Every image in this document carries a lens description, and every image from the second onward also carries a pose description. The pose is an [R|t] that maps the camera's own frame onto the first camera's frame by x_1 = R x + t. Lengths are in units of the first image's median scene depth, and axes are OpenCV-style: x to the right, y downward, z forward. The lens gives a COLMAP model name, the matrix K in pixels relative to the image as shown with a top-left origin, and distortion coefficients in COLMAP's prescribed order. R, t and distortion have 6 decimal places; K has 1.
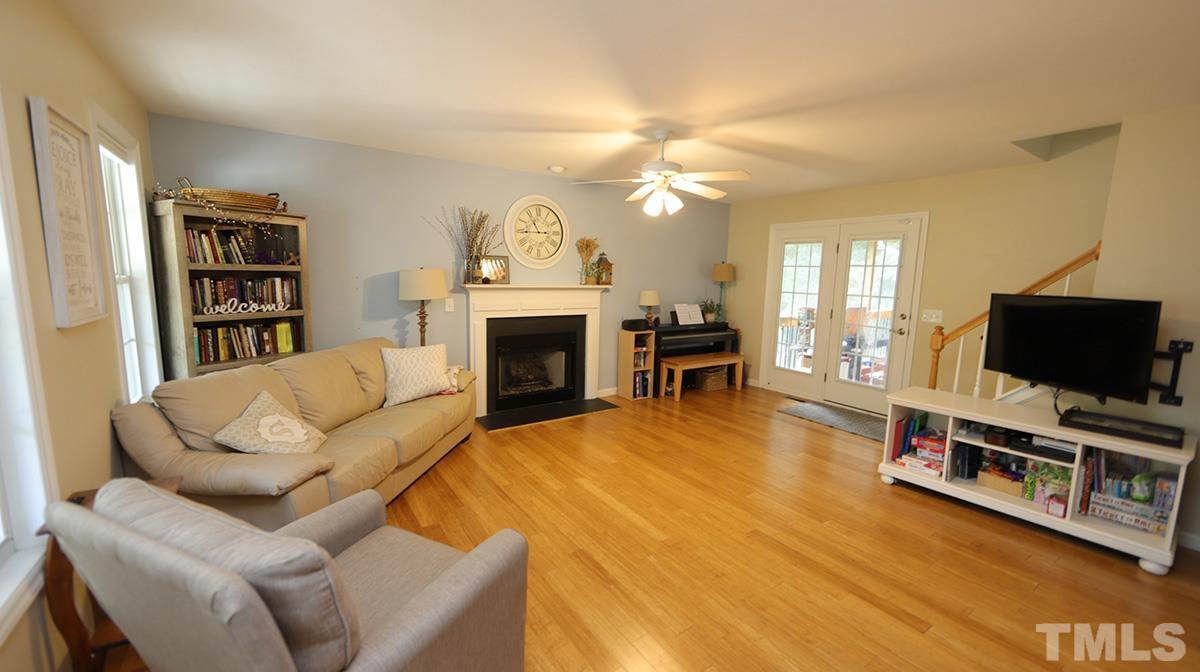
lens RADIAL K [[466.6, 0, 603.5], [0, 466.6, 336.0], [0, 0, 1]] dist [-0.000394, -0.000084]
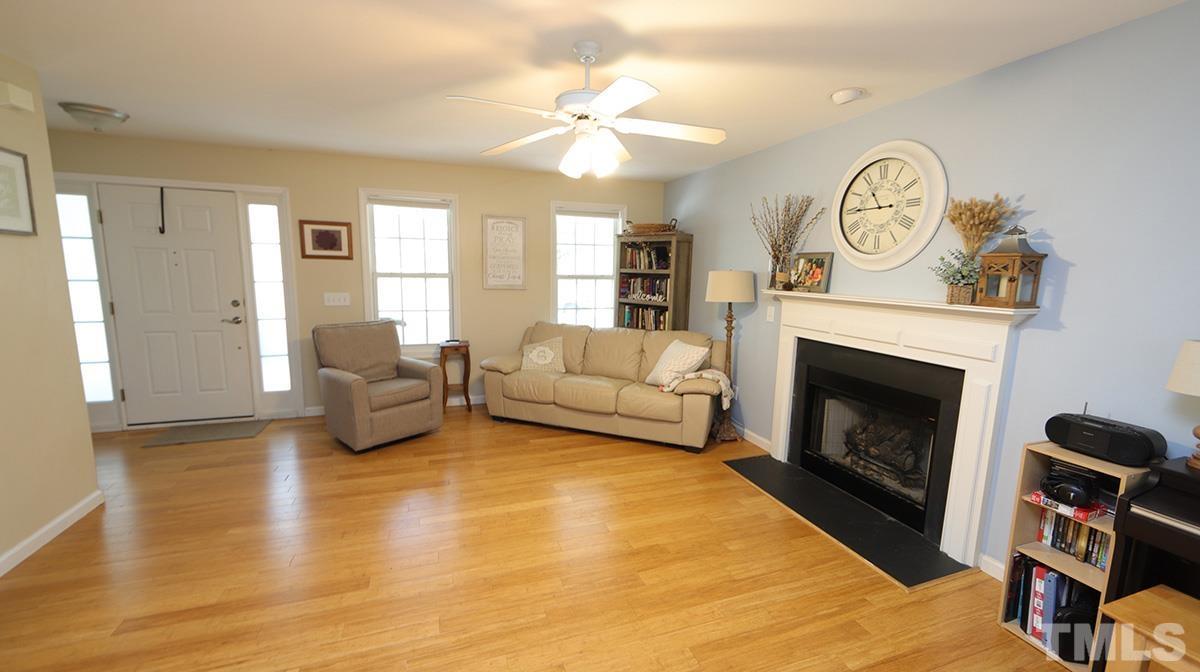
lens RADIAL K [[466.6, 0, 602.9], [0, 466.6, 334.4], [0, 0, 1]] dist [-0.000394, -0.000084]
pose [[-0.258433, 0.108026, -0.959970, 0.592135], [-0.155184, 0.976180, 0.151627, -0.115389], [0.953483, 0.188158, -0.235513, 0.945066]]
